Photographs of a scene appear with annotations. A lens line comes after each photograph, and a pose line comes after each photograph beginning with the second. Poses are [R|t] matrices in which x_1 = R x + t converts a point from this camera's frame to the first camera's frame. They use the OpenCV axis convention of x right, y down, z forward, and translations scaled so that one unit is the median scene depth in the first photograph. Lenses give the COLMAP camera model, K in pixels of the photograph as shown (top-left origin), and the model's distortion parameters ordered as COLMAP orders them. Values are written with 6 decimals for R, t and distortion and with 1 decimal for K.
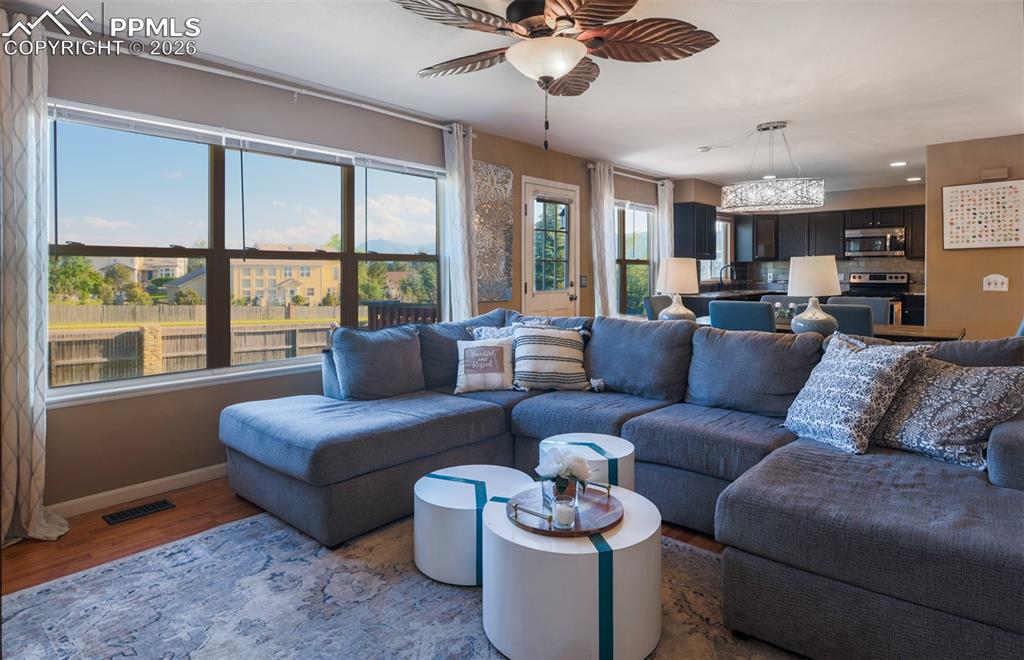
lens RADIAL K [[526.6, 0, 589.4], [0, 526.6, 275.8], [0, 0, 1]] dist [0.022110, -0.000372]
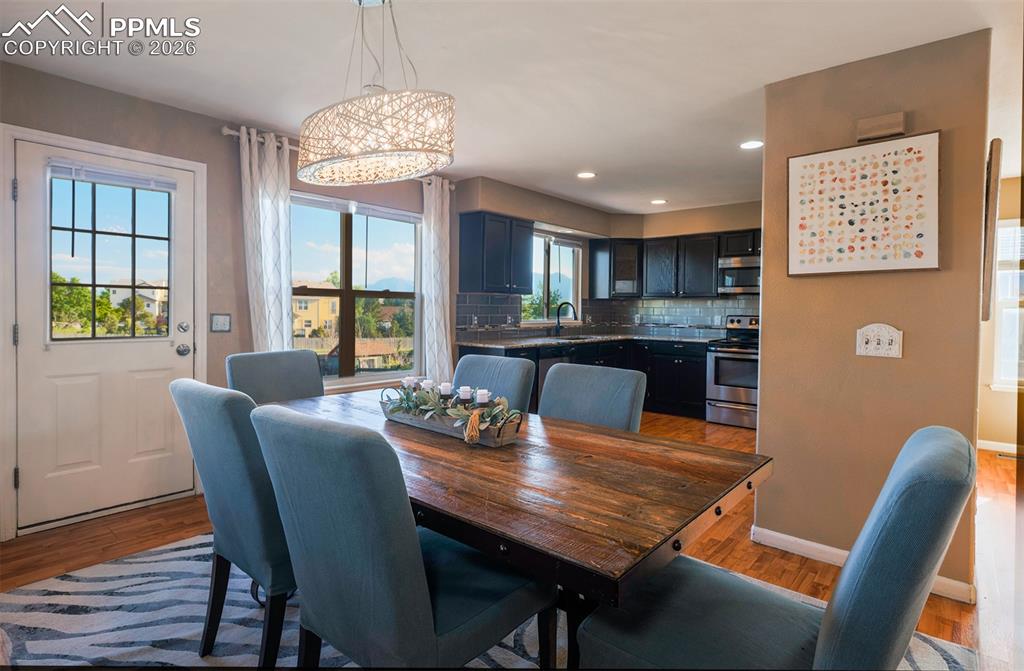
lens RADIAL K [[490.3, 0, 556.1], [0, 490.3, 317.7], [0, 0, 1]] dist [0.001008, 0.000699]
pose [[0.999852, 0.015709, -0.006977, 0.444843], [-0.015641, 0.999831, 0.009645, -0.008370], [0.007127, -0.009534, 0.999929, 0.514618]]
